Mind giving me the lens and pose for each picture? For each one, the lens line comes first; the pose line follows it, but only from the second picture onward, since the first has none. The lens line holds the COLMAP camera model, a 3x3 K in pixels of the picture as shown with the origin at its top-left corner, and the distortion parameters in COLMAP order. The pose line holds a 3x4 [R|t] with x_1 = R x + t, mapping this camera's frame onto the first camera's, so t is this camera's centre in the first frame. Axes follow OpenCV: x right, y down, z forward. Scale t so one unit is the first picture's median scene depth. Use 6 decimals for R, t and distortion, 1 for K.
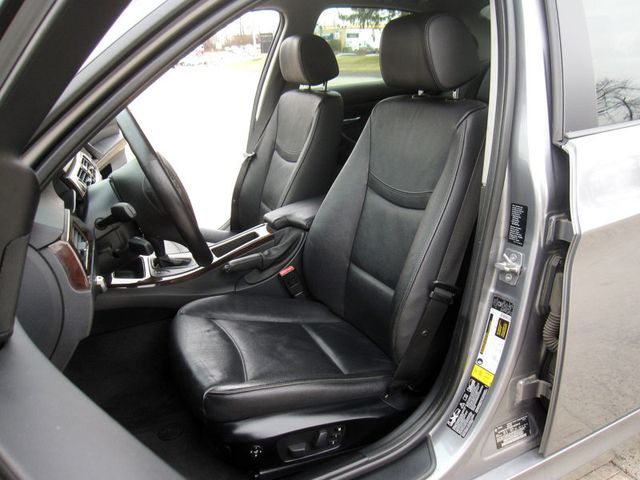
lens RADIAL K [[528.4, 0, 329.5], [0, 528.4, 237.0], [0, 0, 1]] dist [-0.102965, 0.095222]
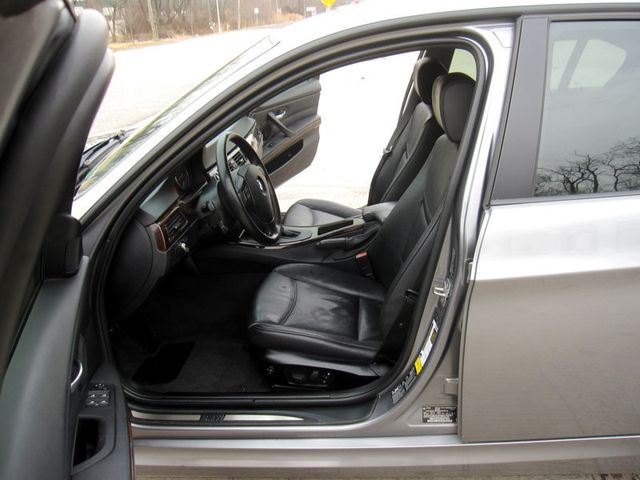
lens RADIAL K [[528.4, 0, 329.5], [0, 528.4, 237.0], [0, 0, 1]] dist [-0.102965, 0.095222]
pose [[0.882306, 0.187664, -0.431647, 0.572153], [-0.150754, 0.981438, 0.118546, -0.174383], [0.445881, -0.039521, 0.894219, -0.278906]]
